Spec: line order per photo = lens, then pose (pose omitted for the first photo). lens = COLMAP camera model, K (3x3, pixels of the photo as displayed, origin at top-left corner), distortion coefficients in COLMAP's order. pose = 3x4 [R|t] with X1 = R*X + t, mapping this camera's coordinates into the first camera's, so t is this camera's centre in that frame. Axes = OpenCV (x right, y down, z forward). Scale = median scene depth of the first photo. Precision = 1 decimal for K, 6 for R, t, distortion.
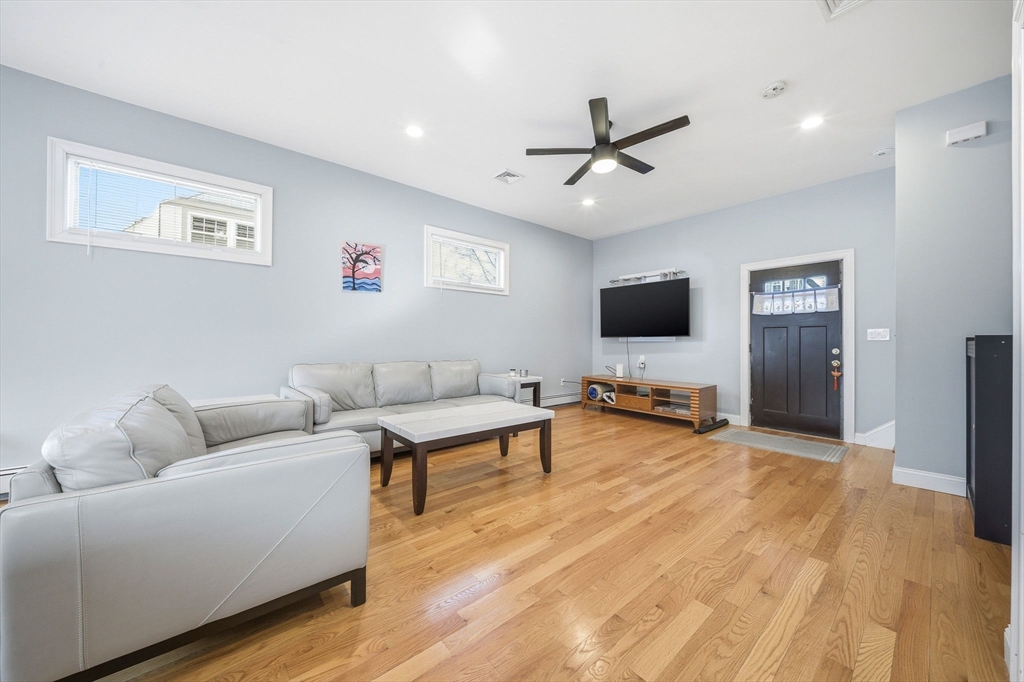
lens RADIAL K [[356.4, 0, 516.2], [0, 356.4, 335.7], [0, 0, 1]] dist [0.004546, -0.003929]
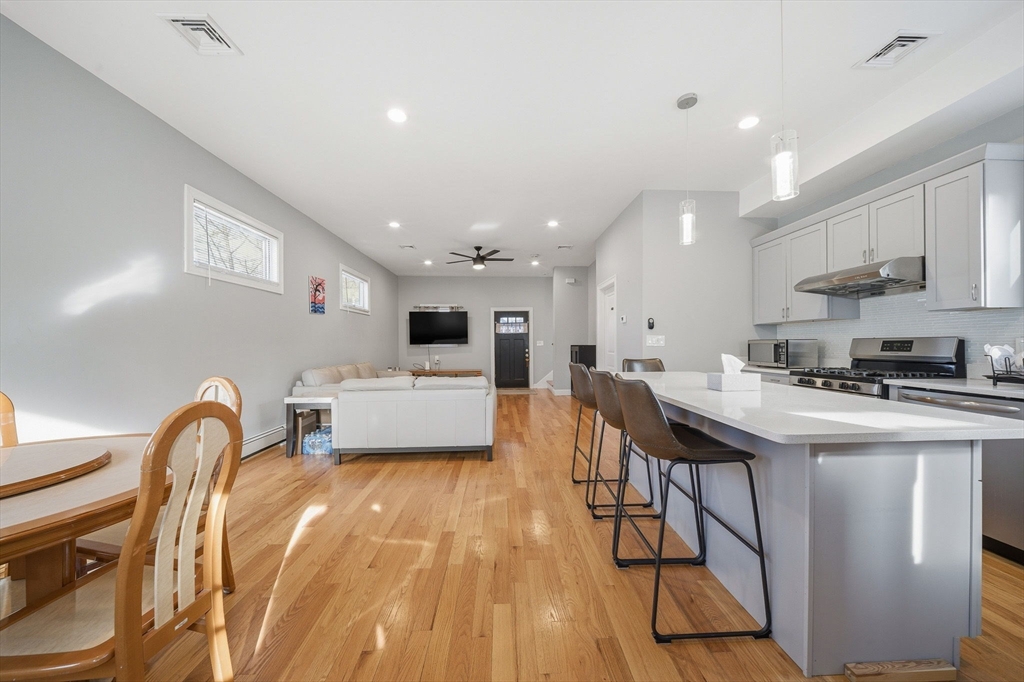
lens RADIAL K [[356.4, 0, 514.9], [0, 356.4, 345.5], [0, 0, 1]] dist [0.004546, -0.003929]
pose [[0.625412, -0.011415, 0.780211, -0.963032], [-0.002577, 0.999857, 0.016695, -0.026902], [-0.780290, -0.012452, 0.625294, -0.387322]]
